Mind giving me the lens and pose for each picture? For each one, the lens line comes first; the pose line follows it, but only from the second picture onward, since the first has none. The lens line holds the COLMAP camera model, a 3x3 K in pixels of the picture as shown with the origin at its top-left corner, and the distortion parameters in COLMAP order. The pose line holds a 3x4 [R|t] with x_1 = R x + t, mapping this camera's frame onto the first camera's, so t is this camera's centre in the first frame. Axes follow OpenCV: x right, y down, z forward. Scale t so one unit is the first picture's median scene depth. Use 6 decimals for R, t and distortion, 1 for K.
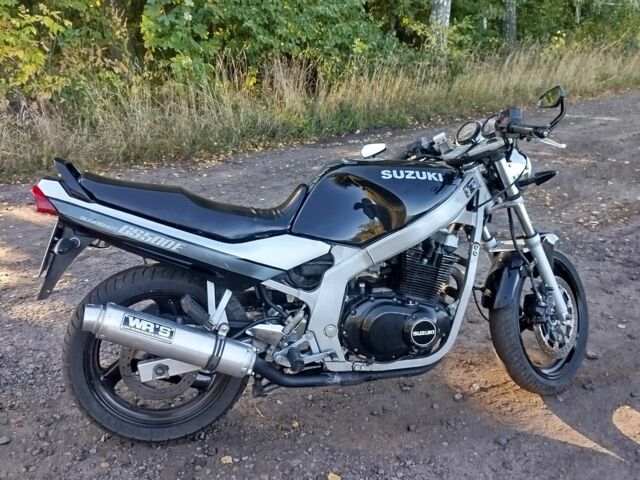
lens RADIAL K [[558.6, 0, 320.0], [0, 558.6, 240.0], [0, 0, 1]] dist [-0.007094, -0.006306]
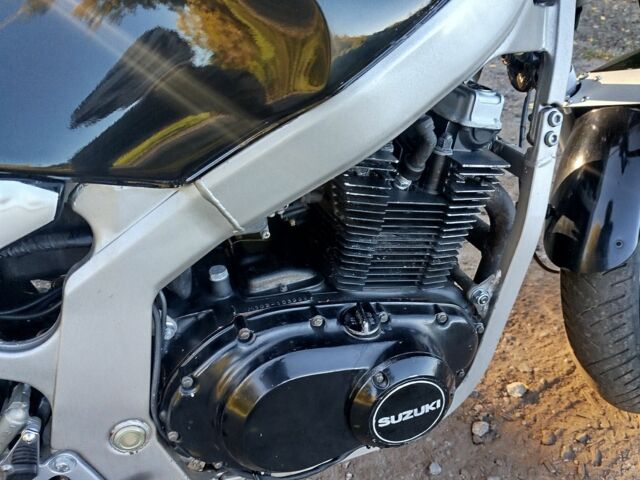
lens RADIAL K [[558.6, 0, 320.0], [0, 558.6, 240.0], [0, 0, 1]] dist [-0.007094, -0.006306]
pose [[0.994097, -0.103320, 0.033109, 0.126087], [0.085840, 0.935629, 0.342388, -0.046597], [-0.066354, -0.337525, 0.938975, 0.692387]]
